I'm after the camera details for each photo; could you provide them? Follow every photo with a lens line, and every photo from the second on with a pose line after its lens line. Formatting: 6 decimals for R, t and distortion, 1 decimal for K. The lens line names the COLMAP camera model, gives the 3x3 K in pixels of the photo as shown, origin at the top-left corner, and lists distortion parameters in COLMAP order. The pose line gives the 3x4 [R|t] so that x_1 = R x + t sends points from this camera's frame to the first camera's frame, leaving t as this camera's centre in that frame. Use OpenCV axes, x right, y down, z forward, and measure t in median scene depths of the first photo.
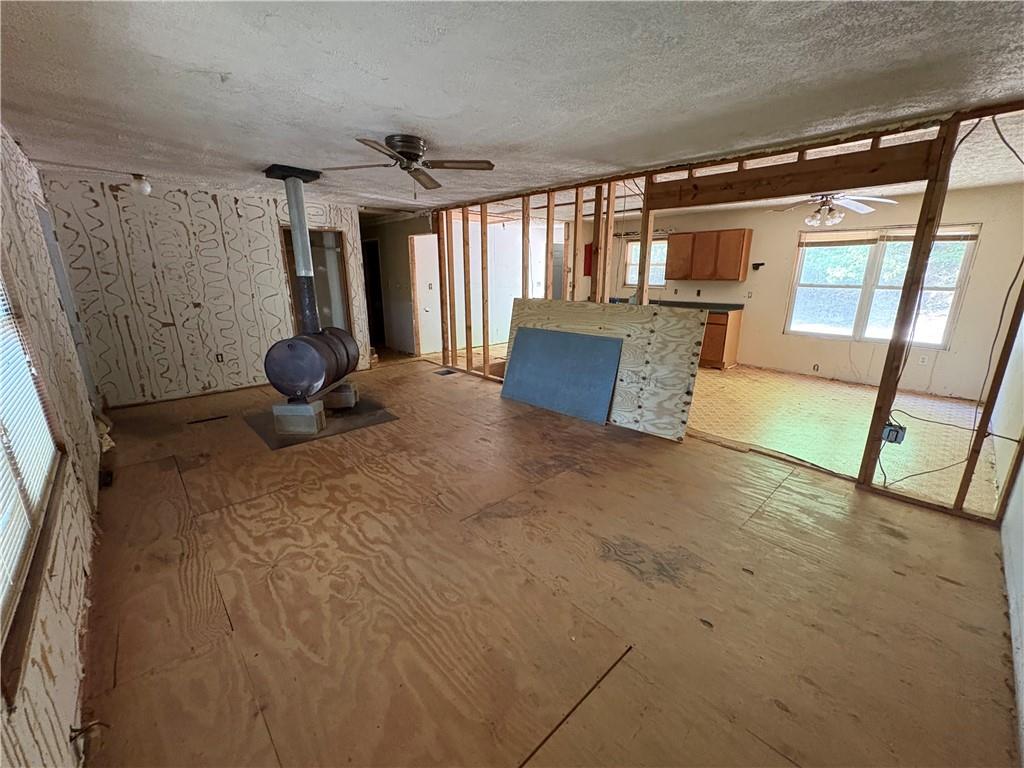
lens RADIAL K [[410.1, 0, 512.5], [0, 410.1, 379.5], [0, 0, 1]] dist [0.000303, -0.000026]
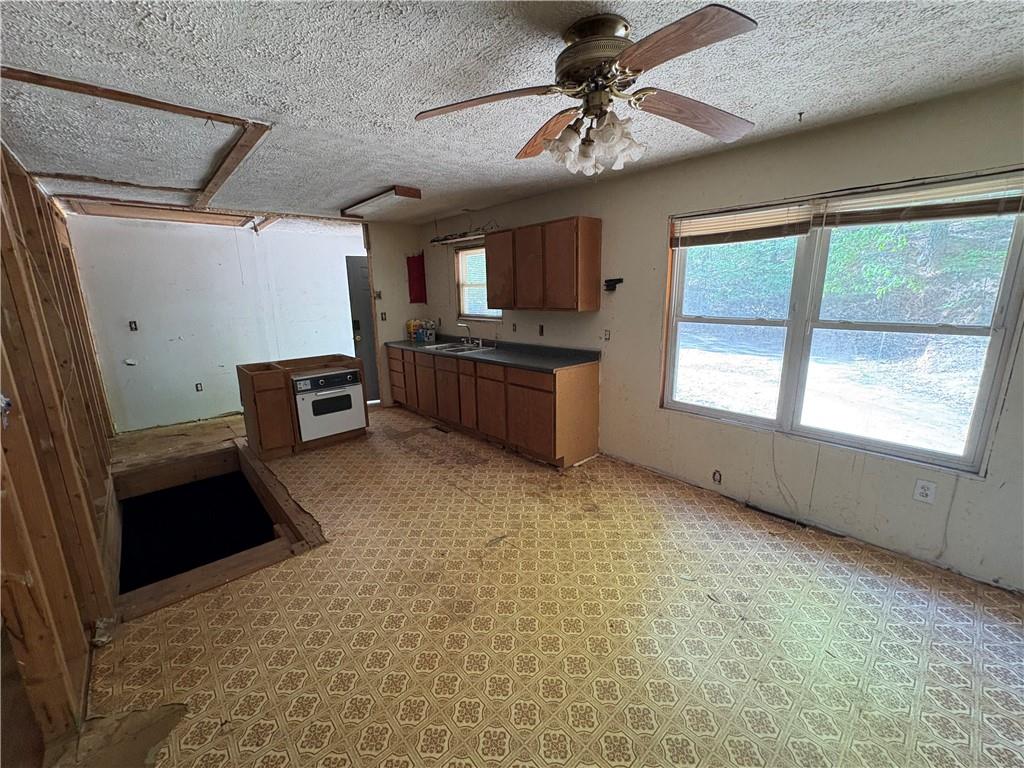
lens RADIAL K [[410.1, 0, 511.2], [0, 410.1, 382.7], [0, 0, 1]] dist [0.000303, -0.000026]
pose [[0.999616, -0.017057, -0.021839, 0.506598], [0.016257, 0.999209, -0.036299, -0.136054], [0.022441, 0.035930, 0.999102, 0.485332]]
